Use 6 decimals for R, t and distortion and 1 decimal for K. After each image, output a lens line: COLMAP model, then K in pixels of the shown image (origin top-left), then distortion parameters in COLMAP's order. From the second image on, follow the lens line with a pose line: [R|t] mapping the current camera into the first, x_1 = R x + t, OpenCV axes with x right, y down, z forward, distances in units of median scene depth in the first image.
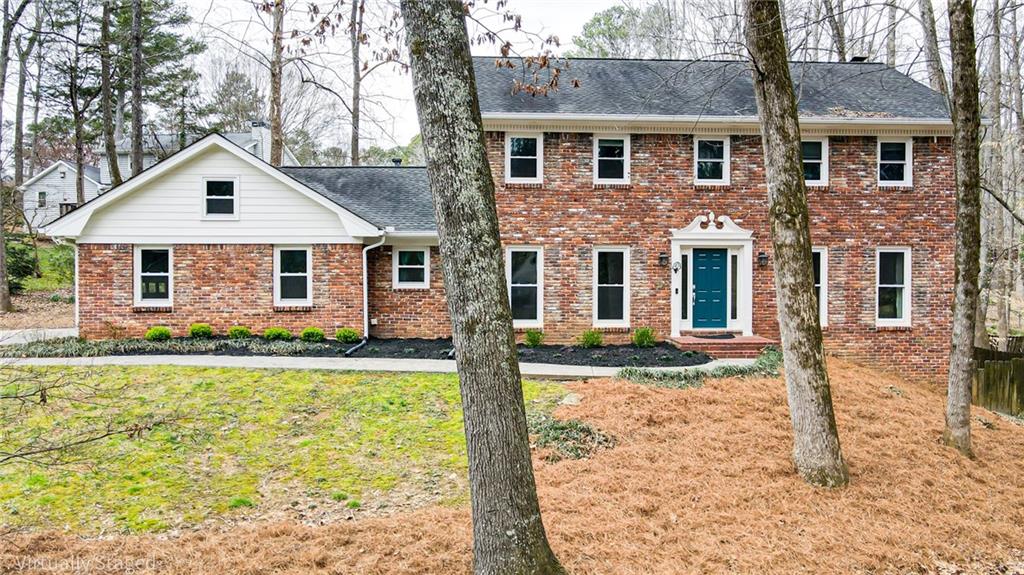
lens RADIAL K [[757.8, 0, 512.0], [0, 757.8, 287.5], [0, 0, 1]] dist [0.006420, 0.000578]
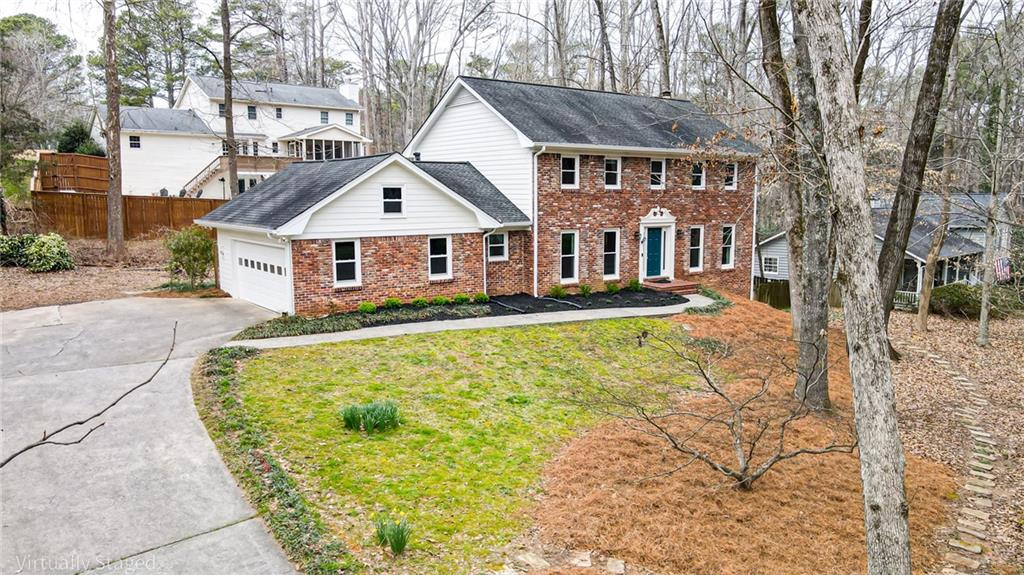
lens RADIAL K [[757.8, 0, 512.0], [0, 757.8, 287.5], [0, 0, 1]] dist [0.006420, 0.000578]
pose [[0.835187, -0.068701, 0.545659, -0.918023], [0.001572, 0.992461, 0.122550, -0.126920], [-0.549964, -0.101494, 0.828998, -0.208494]]
